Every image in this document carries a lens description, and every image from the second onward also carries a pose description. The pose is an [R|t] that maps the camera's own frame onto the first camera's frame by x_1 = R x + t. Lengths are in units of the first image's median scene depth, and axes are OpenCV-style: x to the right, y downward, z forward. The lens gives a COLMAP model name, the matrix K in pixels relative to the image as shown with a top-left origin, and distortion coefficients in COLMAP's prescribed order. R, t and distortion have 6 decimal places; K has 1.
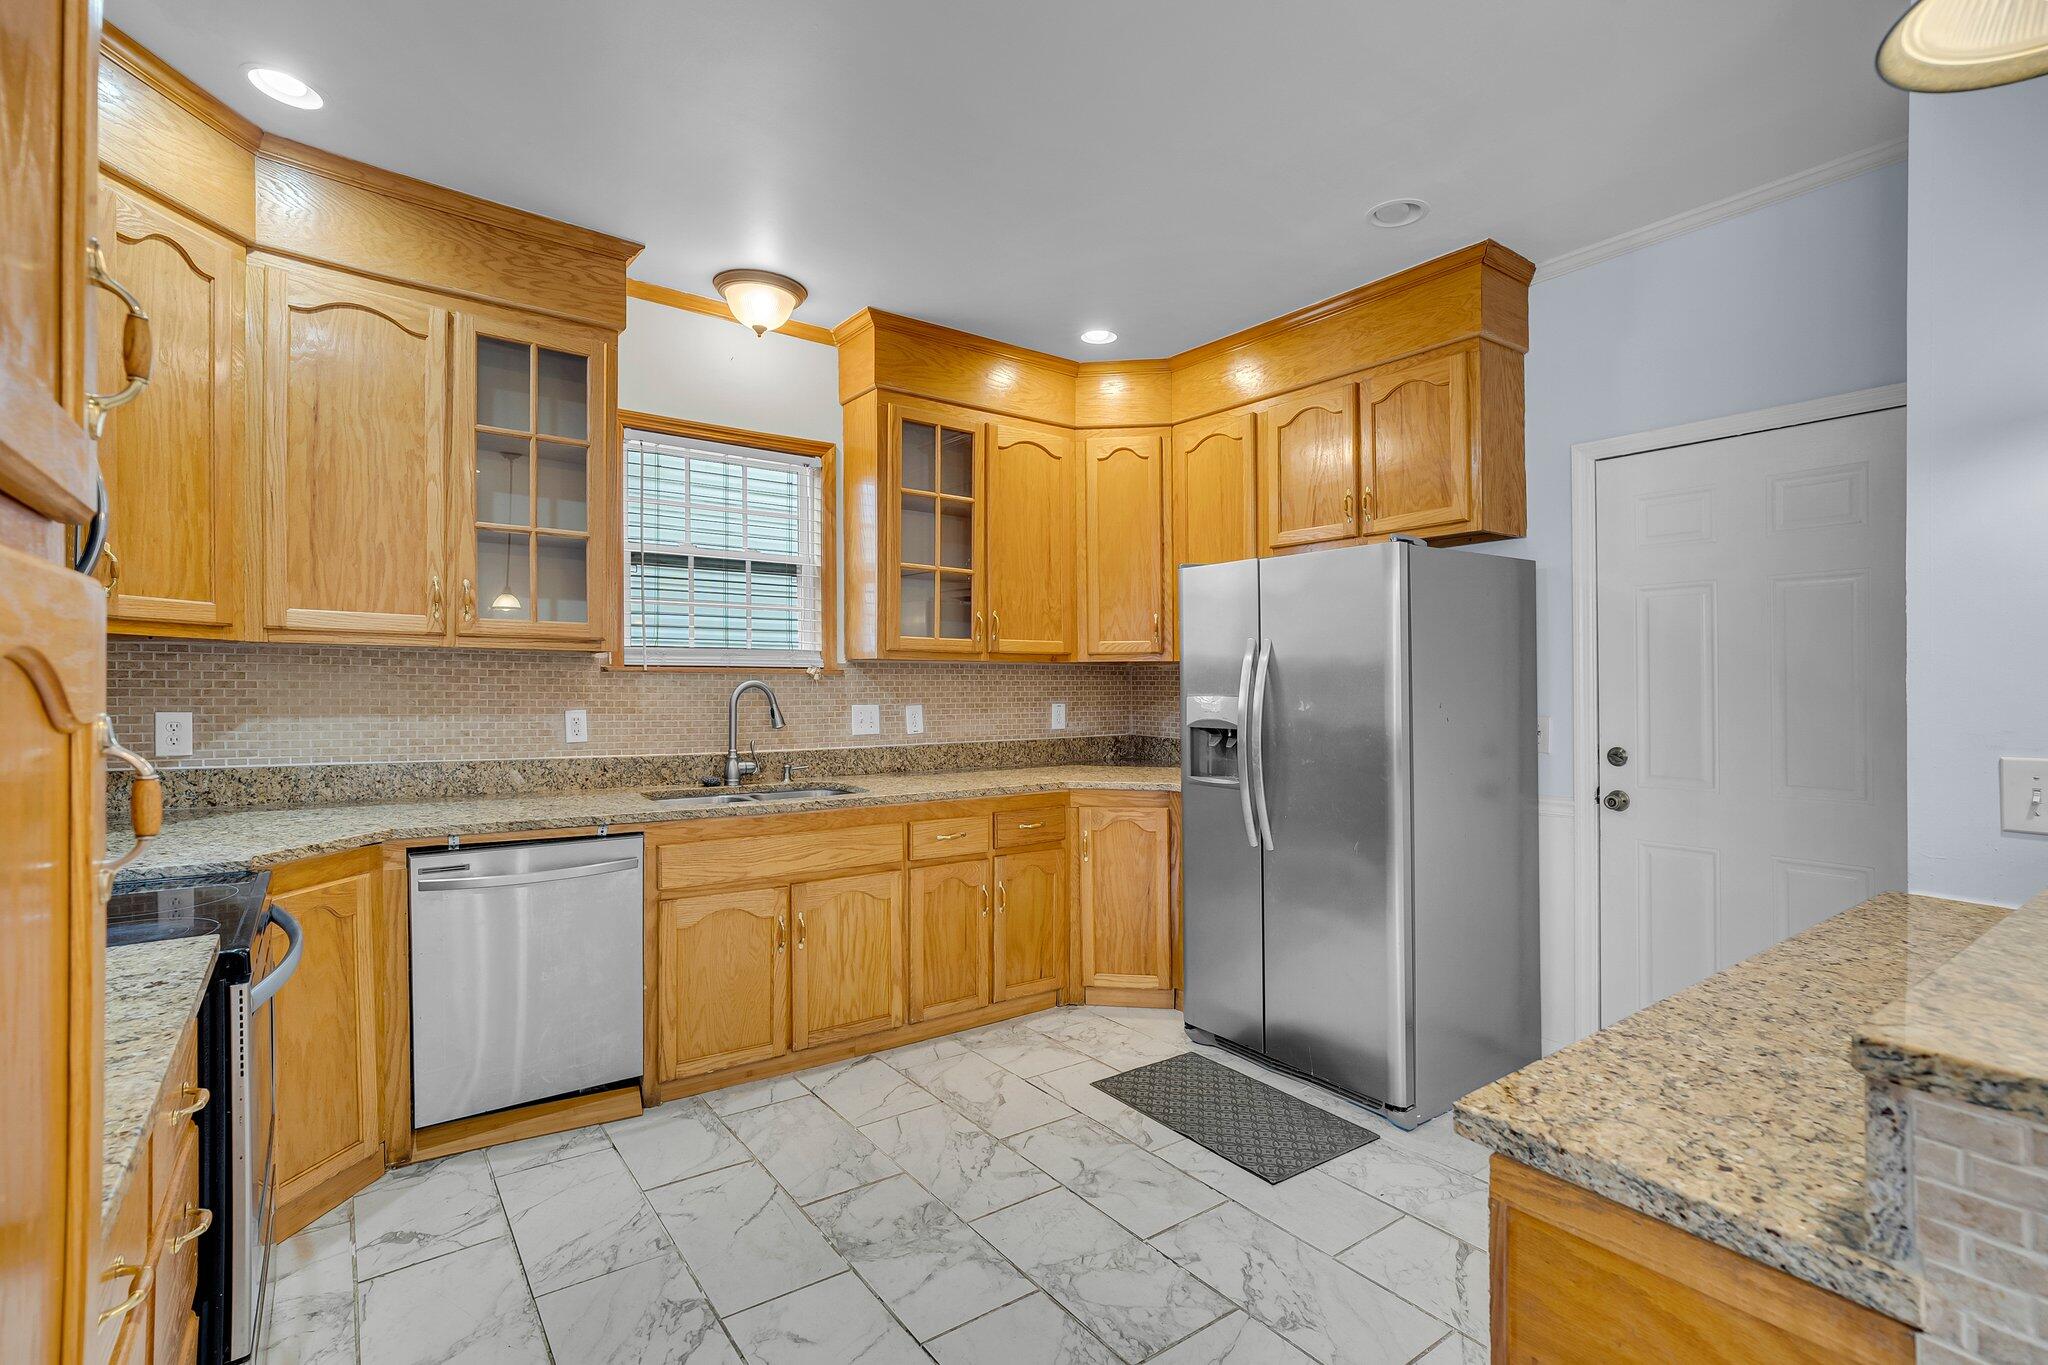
lens RADIAL K [[983.8, 0, 1016.5], [0, 983.8, 682.8], [0, 0, 1]] dist [-0.047133, 0.000574]
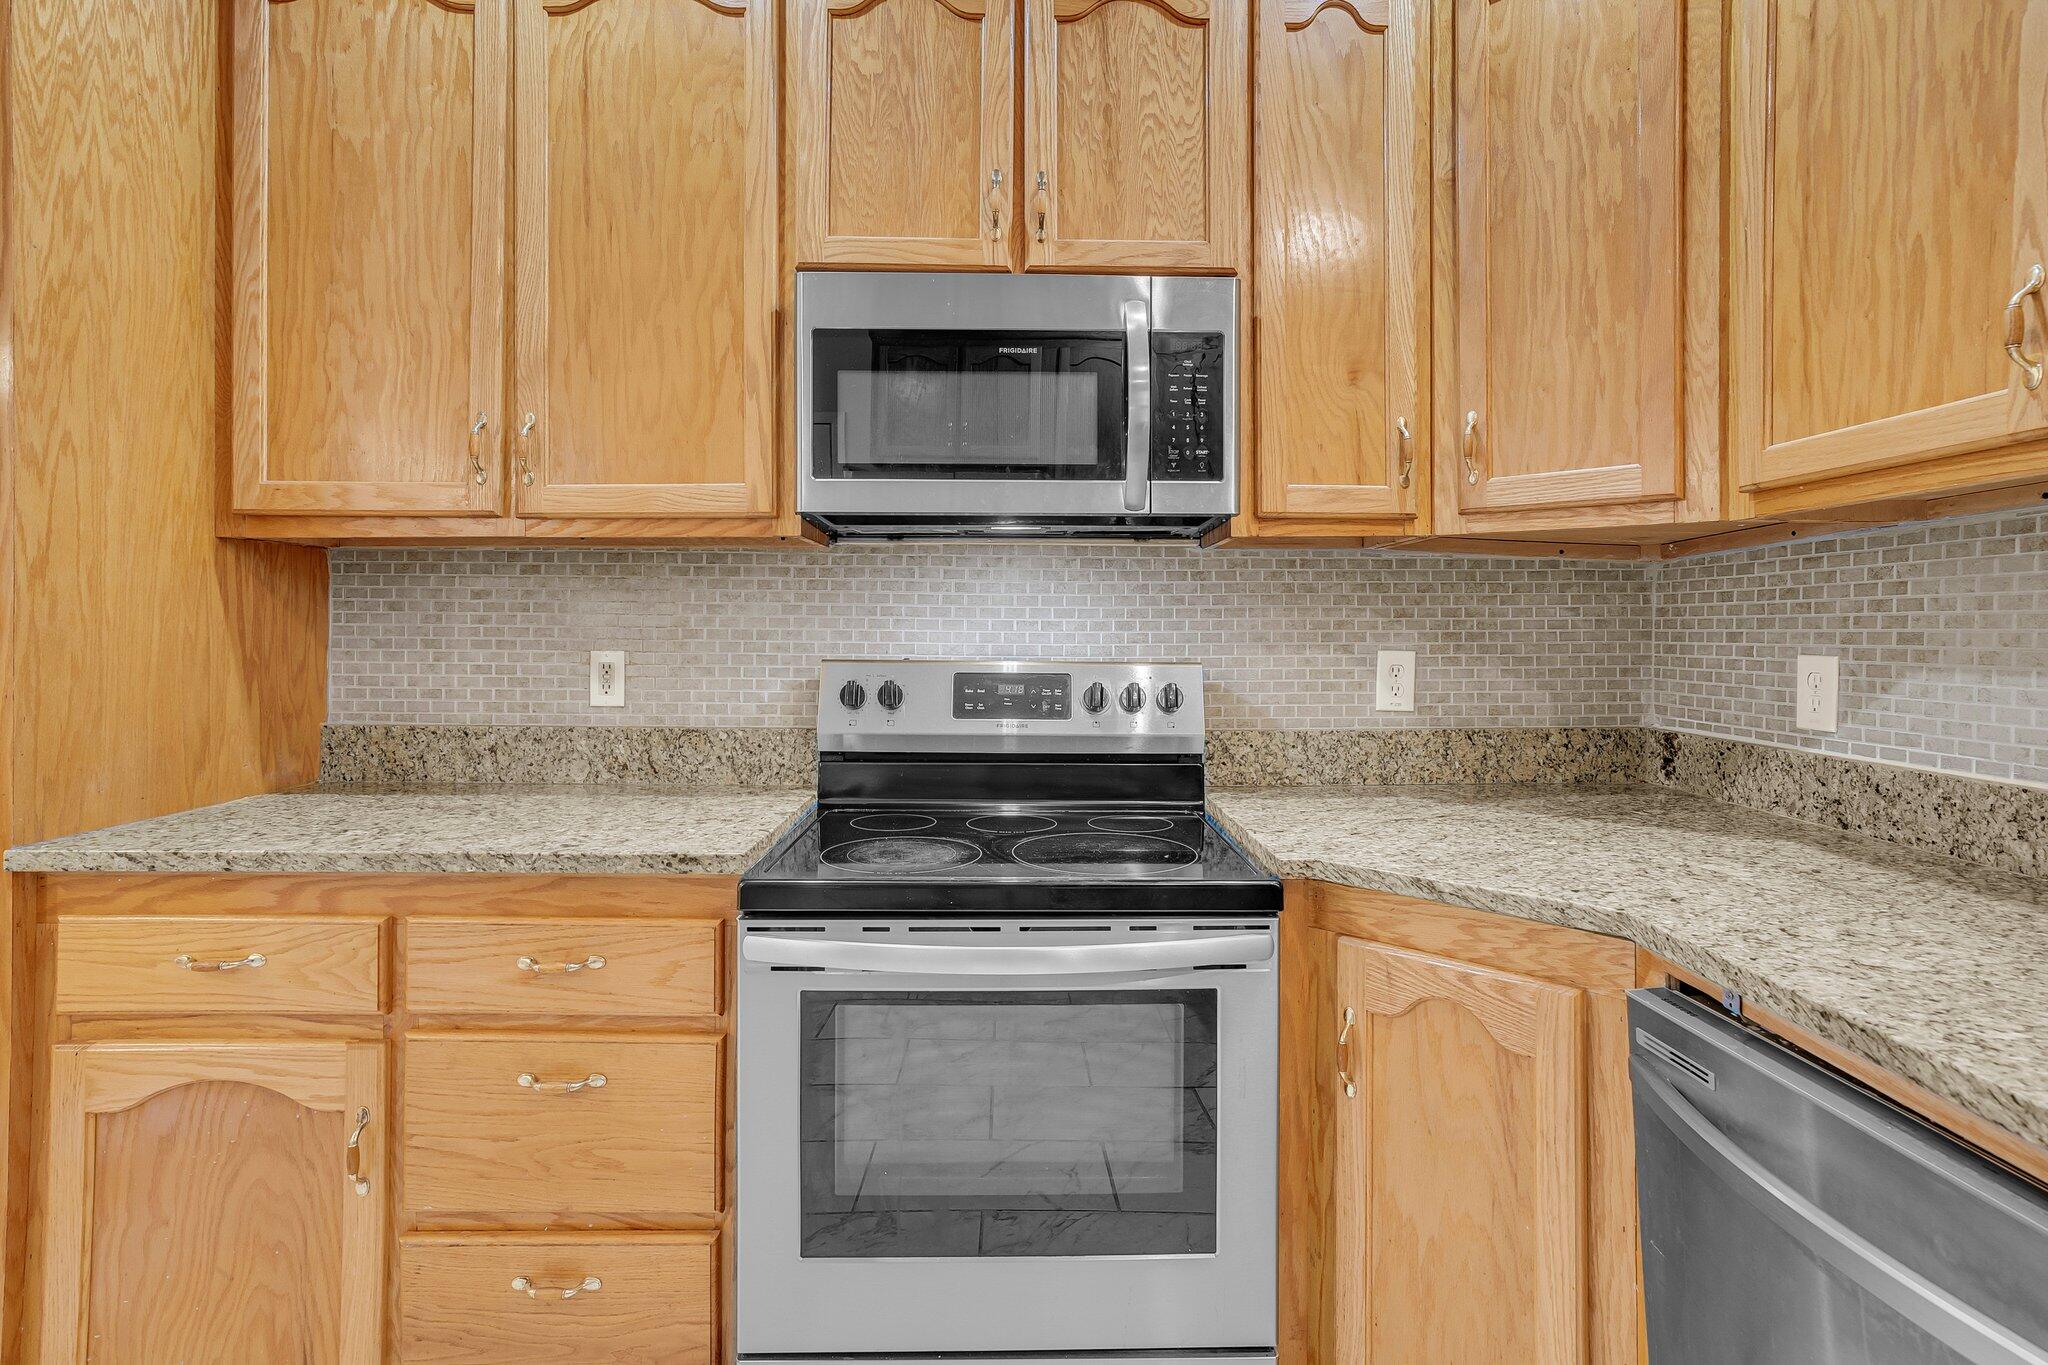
lens RADIAL K [[962.9, 0, 1032.6], [0, 962.9, 635.1], [0, 0, 1]] dist [0.004357, 0.001062]
pose [[-0.574648, -0.013258, -0.818293, -0.099535], [-0.014401, 0.999878, -0.006087, 0.023506], [0.818274, 0.008286, -0.574769, 0.769390]]
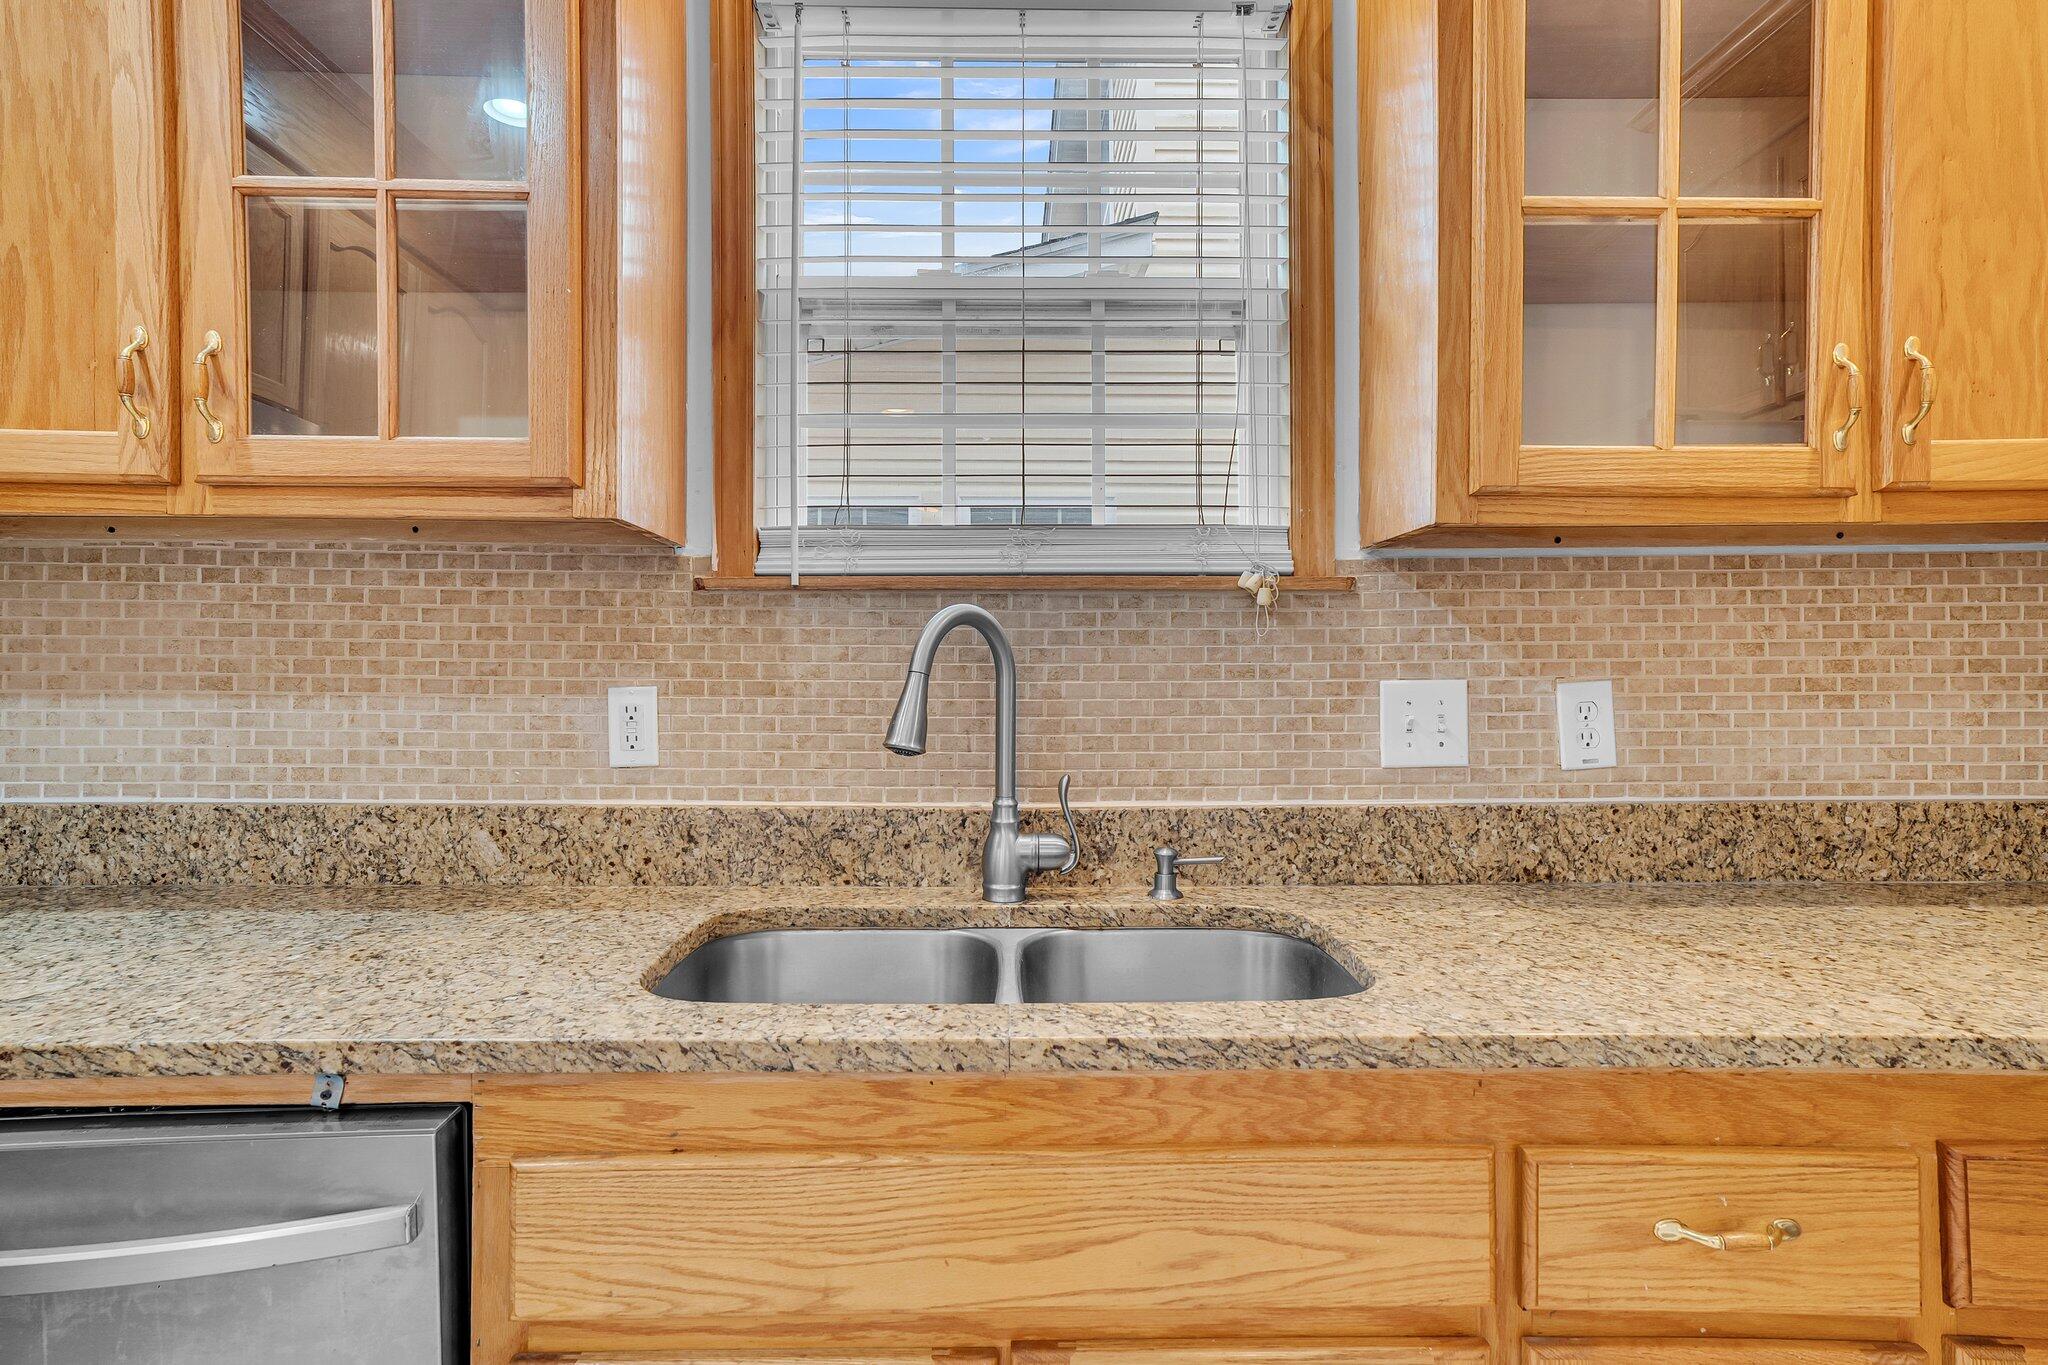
lens RADIAL K [[1131.7, 0, 1012.9], [0, 1131.7, 699.5], [0, 0, 1]] dist [0.003943, 0.002103]
pose [[0.820872, 0.008142, -0.571054, -0.053788], [0.004759, 0.999766, 0.021095, 0.024106], [0.571092, -0.020034, 0.820641, 0.701470]]
